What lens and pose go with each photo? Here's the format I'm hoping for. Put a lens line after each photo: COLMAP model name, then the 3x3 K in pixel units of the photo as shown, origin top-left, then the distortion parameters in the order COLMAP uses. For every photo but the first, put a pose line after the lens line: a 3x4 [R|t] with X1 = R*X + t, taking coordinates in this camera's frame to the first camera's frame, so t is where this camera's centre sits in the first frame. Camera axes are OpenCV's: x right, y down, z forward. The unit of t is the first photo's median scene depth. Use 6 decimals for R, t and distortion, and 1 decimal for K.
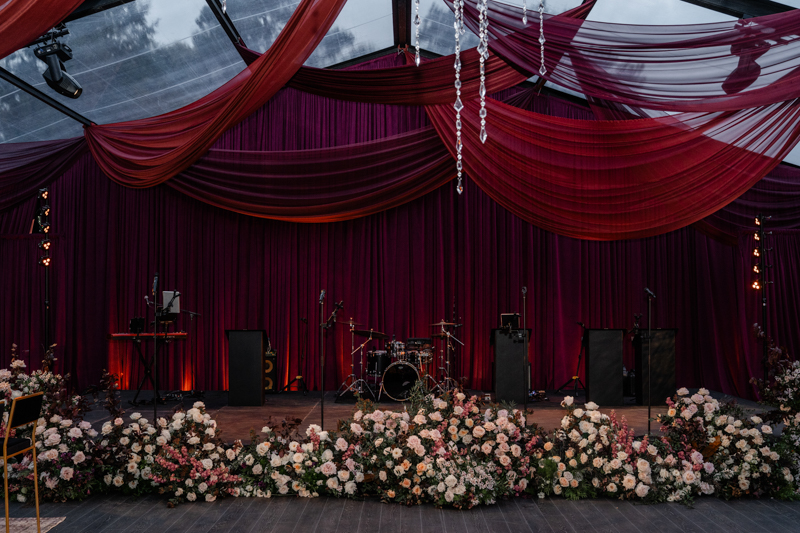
lens RADIAL K [[717.1, 0, 400.0], [0, 717.1, 266.5], [0, 0, 1]] dist [-0.010768, -0.003639]
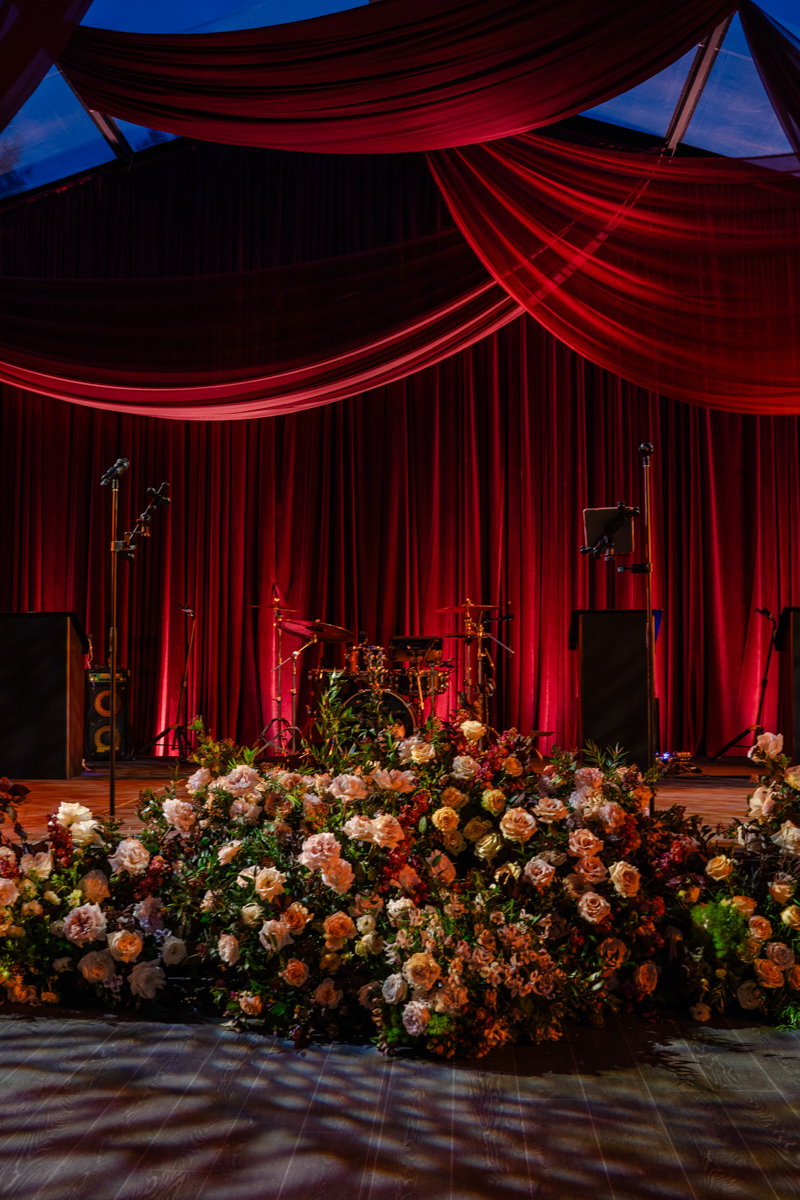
lens RADIAL K [[1075.7, 0, 400.0], [0, 1075.7, 600.0], [0, 0, 1]] dist [-0.010768, -0.003639]
pose [[0.998810, -0.002451, -0.048718, 0.080095], [0.002139, 0.999977, -0.006456, 0.127113], [0.048733, 0.006344, 0.998792, 0.482829]]
